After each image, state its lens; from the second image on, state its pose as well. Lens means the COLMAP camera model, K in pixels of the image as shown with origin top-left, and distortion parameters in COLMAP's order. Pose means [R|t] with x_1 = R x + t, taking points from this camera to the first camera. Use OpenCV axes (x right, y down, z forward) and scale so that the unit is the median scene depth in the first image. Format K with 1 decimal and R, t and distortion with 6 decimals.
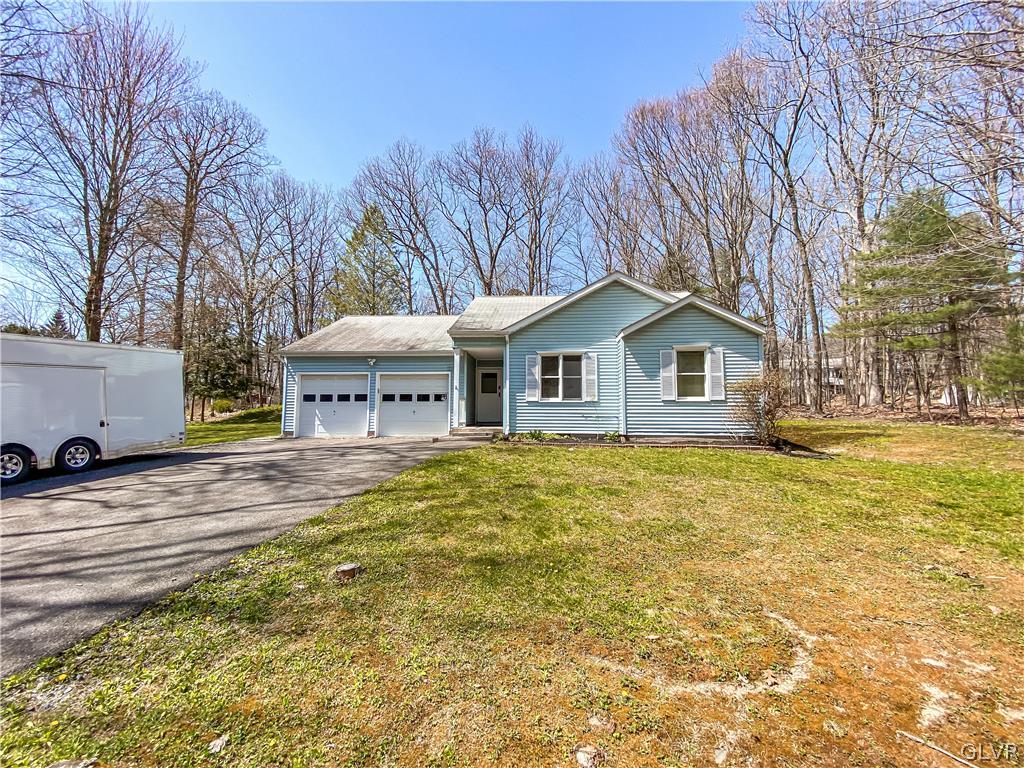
lens RADIAL K [[415.2, 0, 512.0], [0, 415.2, 384.0], [0, 0, 1]] dist [0.018220, -0.020351]
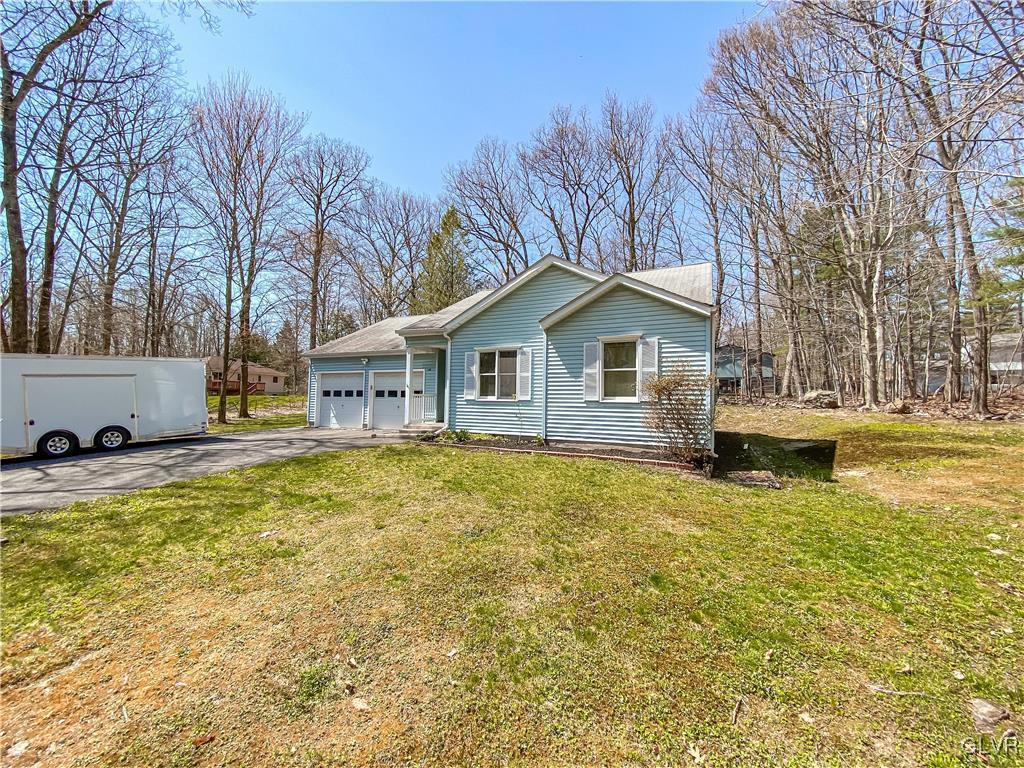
lens RADIAL K [[415.2, 0, 512.0], [0, 415.2, 384.0], [0, 0, 1]] dist [0.018220, -0.020351]
pose [[0.929086, -0.003858, -0.369843, 0.495194], [0.015938, 0.999434, 0.029615, -0.022060], [0.369520, -0.033409, 0.928622, 0.132935]]
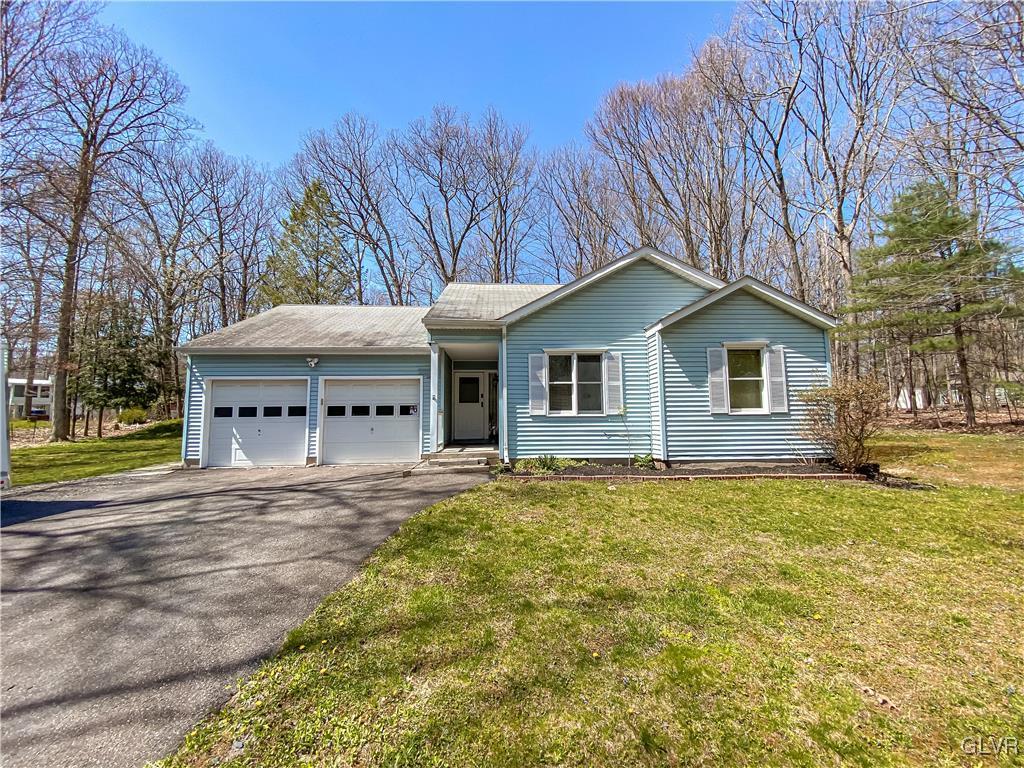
lens RADIAL K [[415.2, 0, 512.0], [0, 415.2, 384.0], [0, 0, 1]] dist [0.018220, -0.020351]
pose [[0.993583, -0.001774, 0.113088, -0.080671], [0.002834, 0.999954, -0.009216, -0.008314], [-0.113066, 0.009477, 0.993542, 0.260447]]
